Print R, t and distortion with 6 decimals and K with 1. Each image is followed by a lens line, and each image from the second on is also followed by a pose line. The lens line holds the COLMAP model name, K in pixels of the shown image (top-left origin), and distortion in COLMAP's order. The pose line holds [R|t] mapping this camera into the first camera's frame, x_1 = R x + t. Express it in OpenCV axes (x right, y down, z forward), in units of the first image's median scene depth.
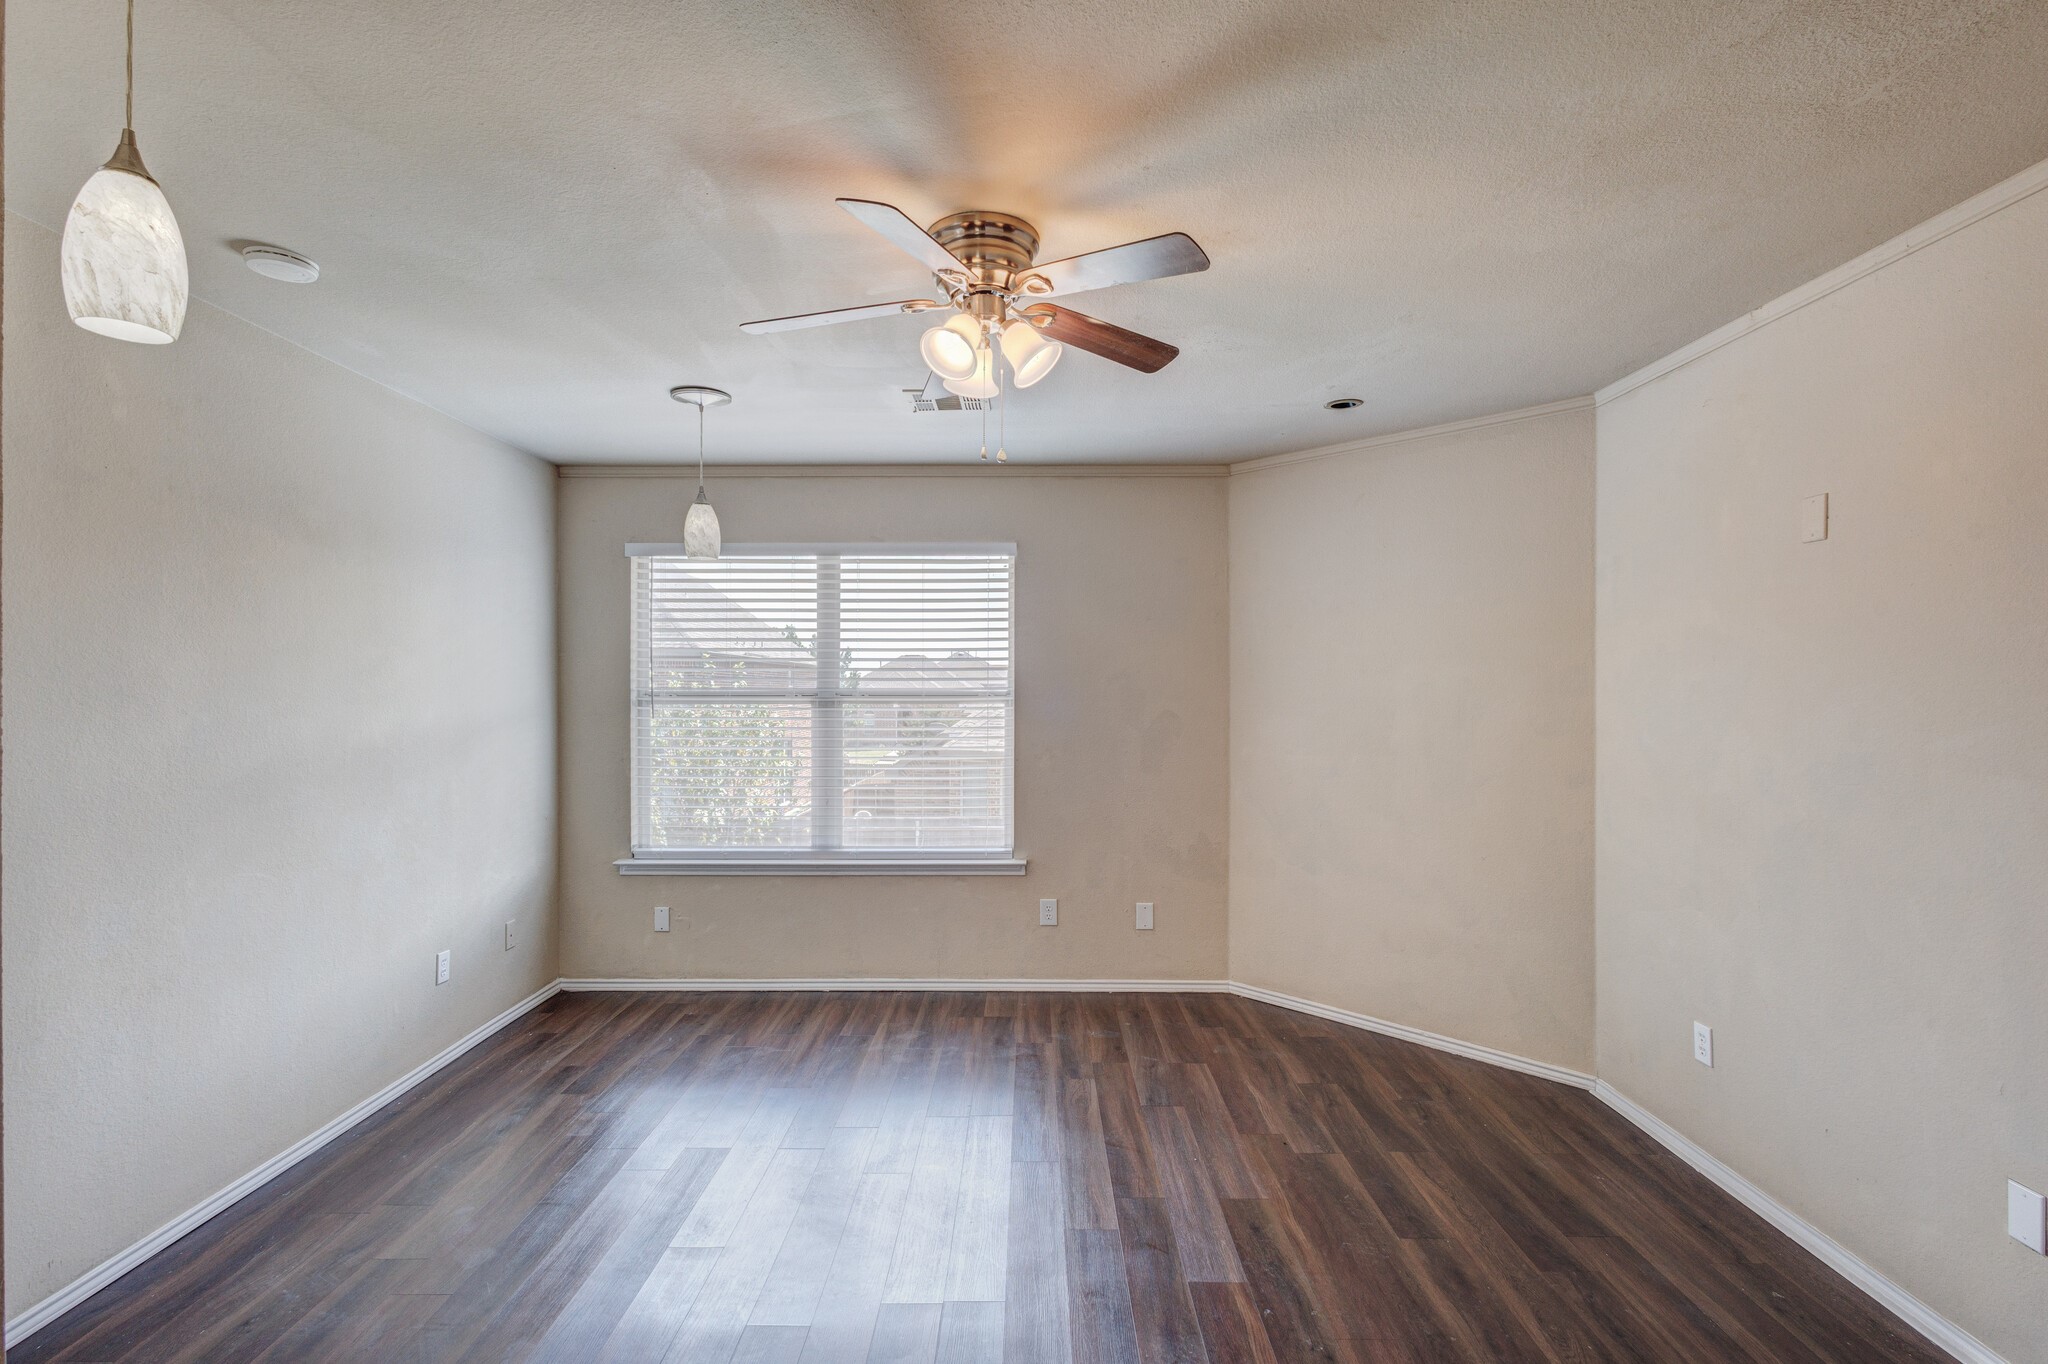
lens RADIAL K [[910.9, 0, 1023.0], [0, 910.9, 685.2], [0, 0, 1]] dist [0.007954, -0.000829]
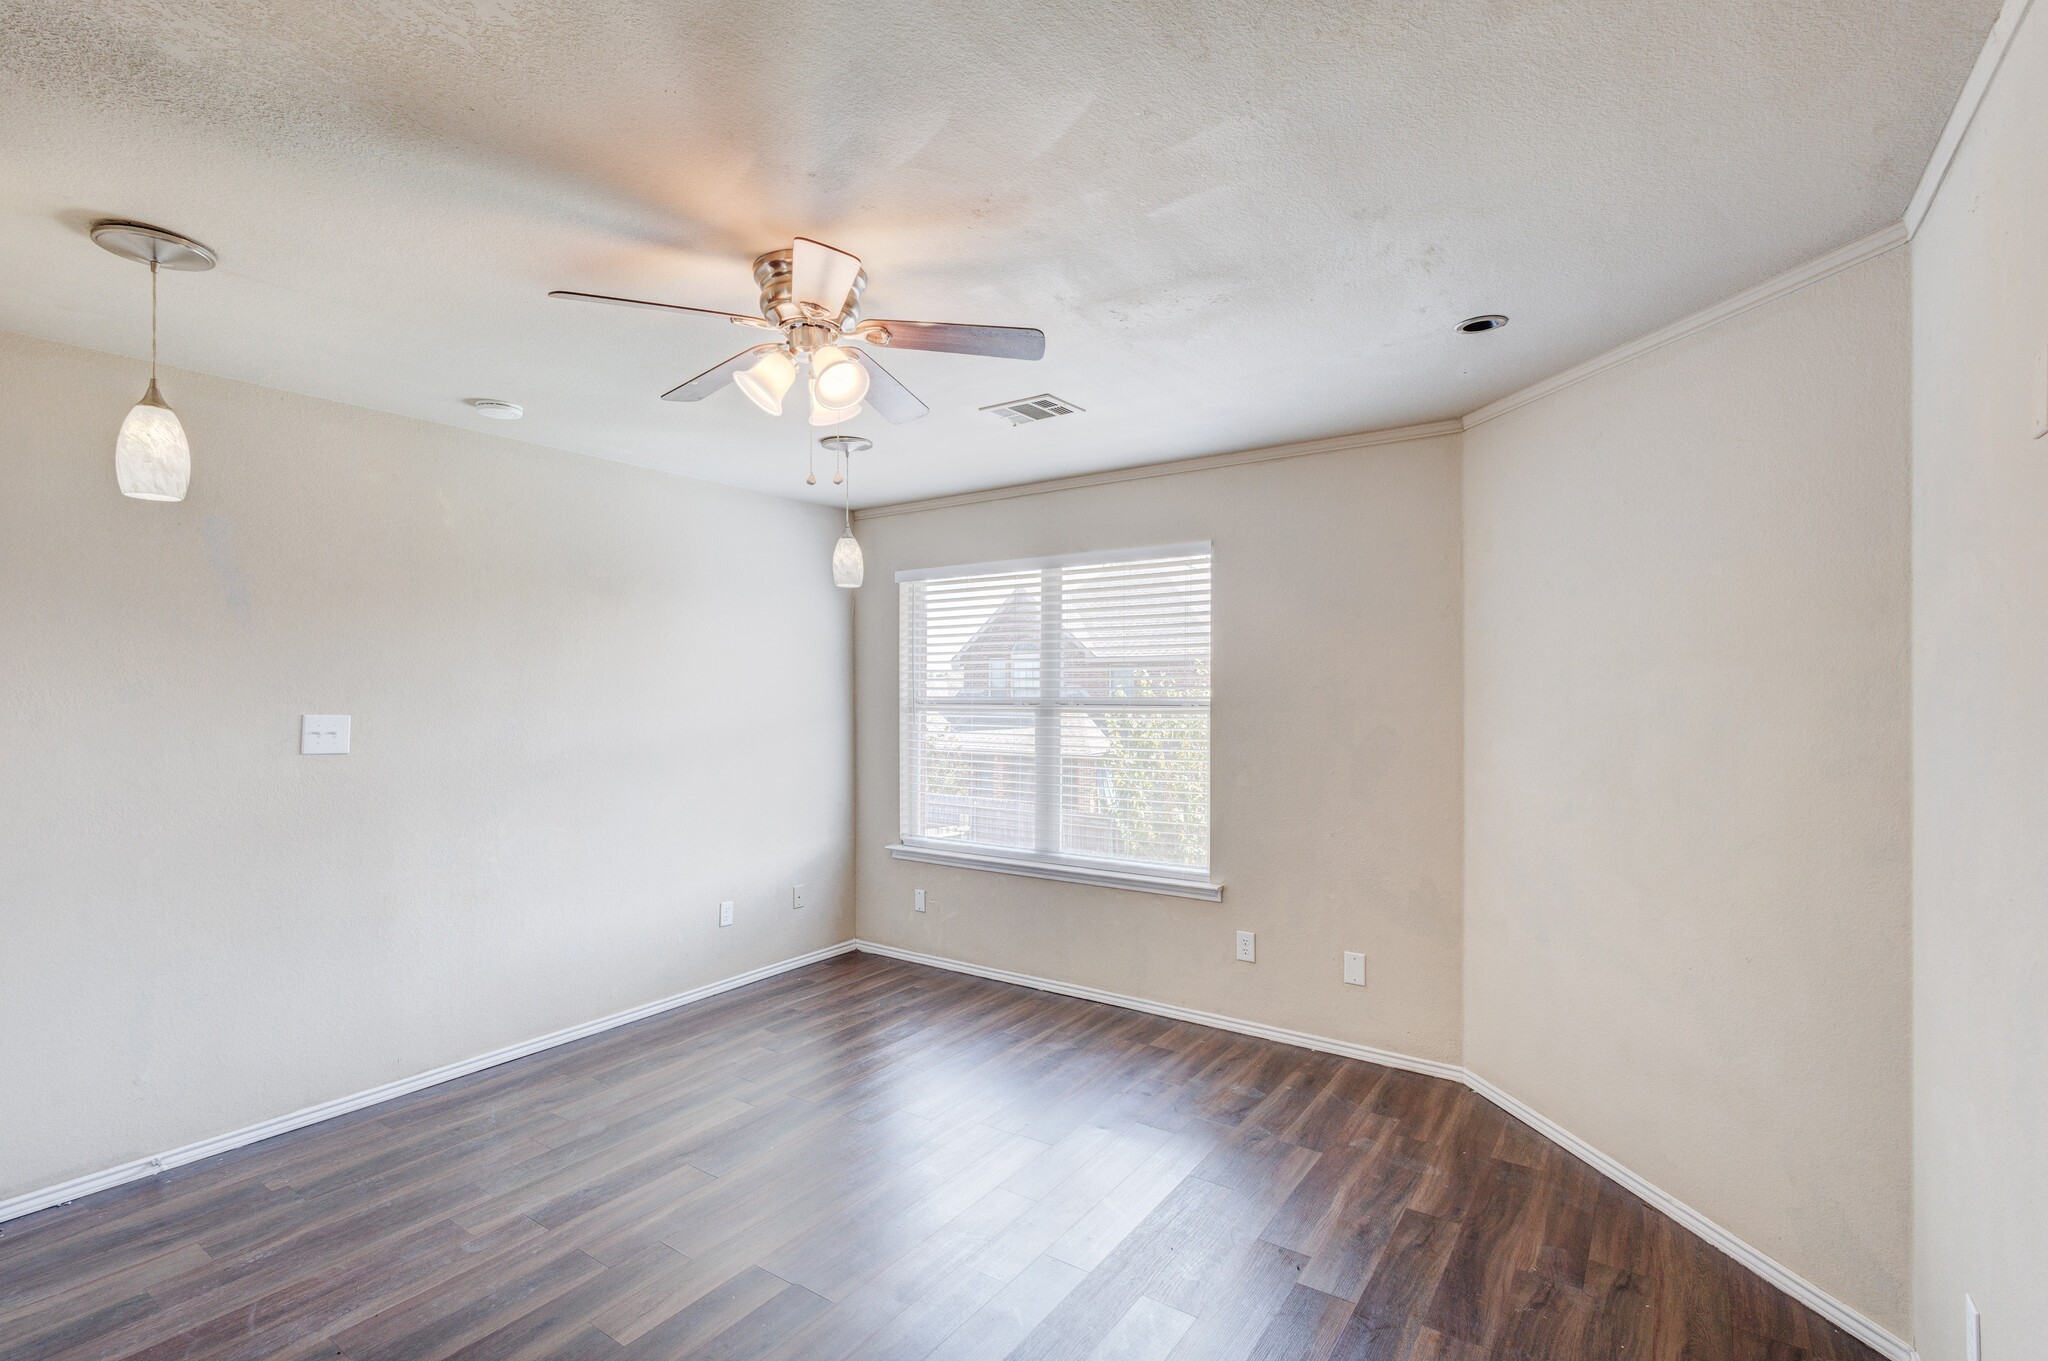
lens RADIAL K [[924.6, 0, 1063.3], [0, 924.6, 687.2], [0, 0, 1]] dist [0.011318, -0.005789]
pose [[0.834393, -0.002625, -0.551163, 0.388938], [0.003021, 0.999995, -0.000189, -0.007946], [0.551161, -0.001507, 0.834397, 0.138584]]
